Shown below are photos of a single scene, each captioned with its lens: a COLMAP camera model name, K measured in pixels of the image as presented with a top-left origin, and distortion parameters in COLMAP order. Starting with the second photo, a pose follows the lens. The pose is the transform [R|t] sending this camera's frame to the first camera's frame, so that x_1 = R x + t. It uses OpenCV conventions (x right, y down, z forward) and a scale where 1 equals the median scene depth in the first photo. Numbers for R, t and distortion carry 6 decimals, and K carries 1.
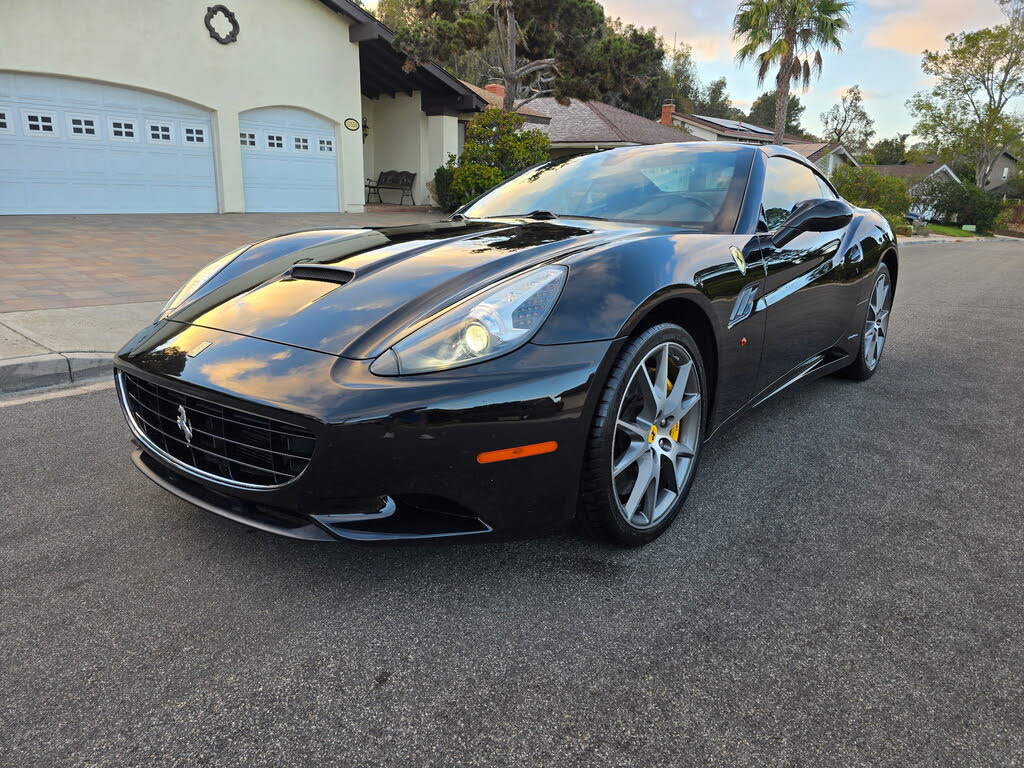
lens RADIAL K [[690.0, 0, 507.8], [0, 690.0, 382.7], [0, 0, 1]] dist [0.065887, -0.055113]
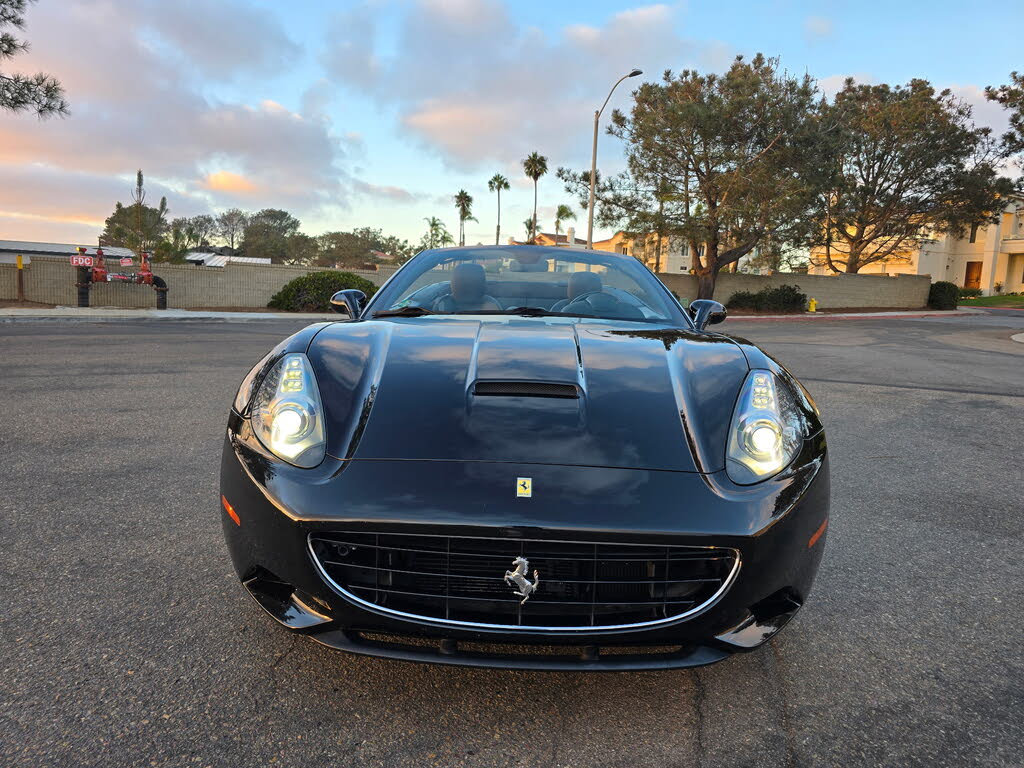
lens RADIAL K [[689.6, 0, 516.7], [0, 689.6, 383.3], [0, 0, 1]] dist [0.040376, -0.033646]
pose [[0.783732, -0.067671, 0.617402, -0.145183], [0.118467, 0.992084, -0.041644, -0.021434], [-0.609697, 0.105780, 0.785545, 0.045670]]
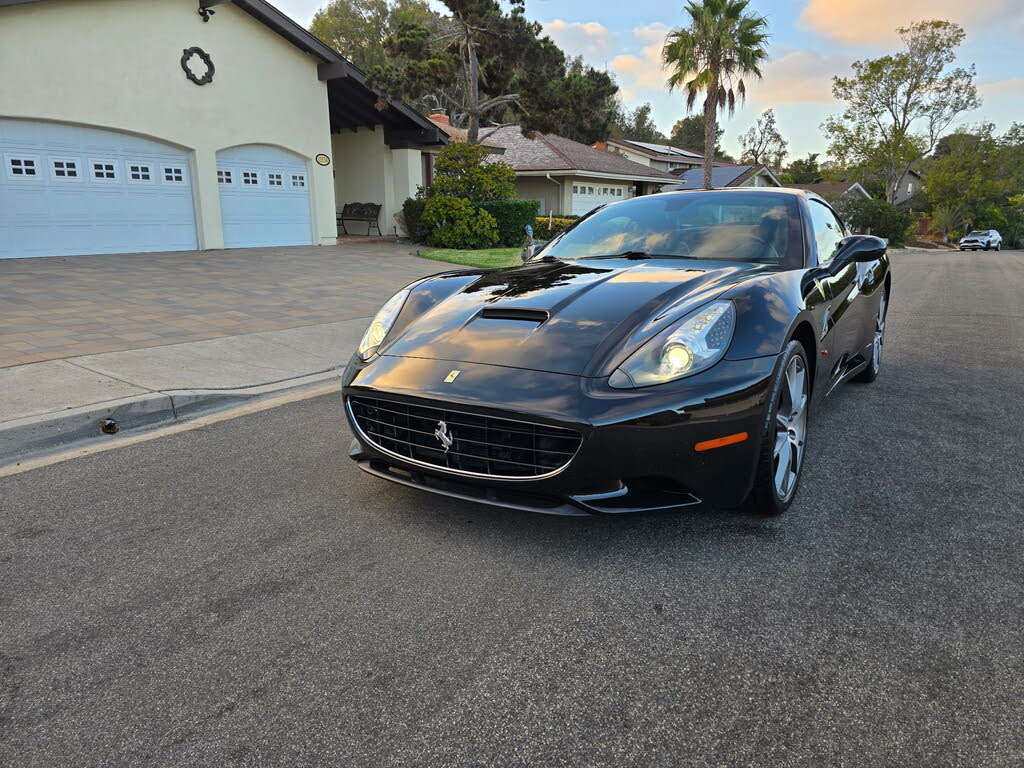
lens RADIAL K [[690.0, 0, 507.0], [0, 690.0, 391.6], [0, 0, 1]] dist [0.065887, -0.055113]
pose [[0.994963, -0.047620, 0.088210, -0.067482], [0.049308, 0.998638, -0.017048, 0.000877], [-0.087278, 0.021311, 0.995956, -0.040375]]
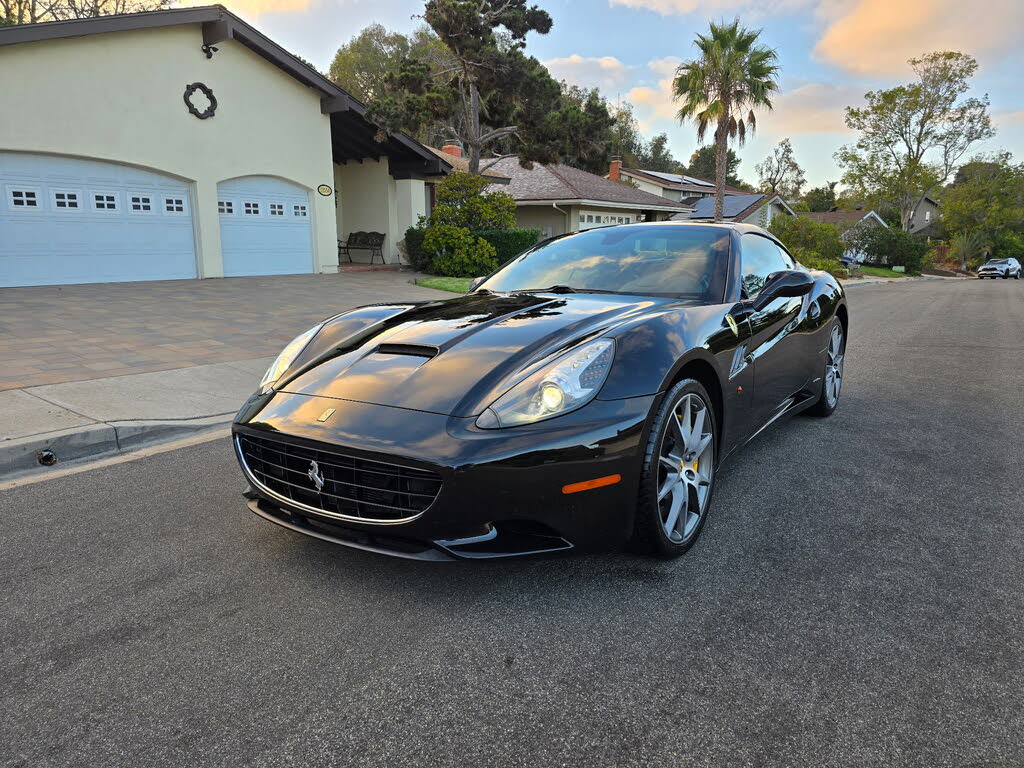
lens RADIAL K [[690.0, 0, 512.1], [0, 690.0, 386.9], [0, 0, 1]] dist [0.065887, -0.055113]
pose [[0.996997, -0.038987, 0.066911, -0.028306], [0.043120, 0.997177, -0.061474, -0.001122], [-0.064325, 0.064174, 0.995863, -0.039560]]
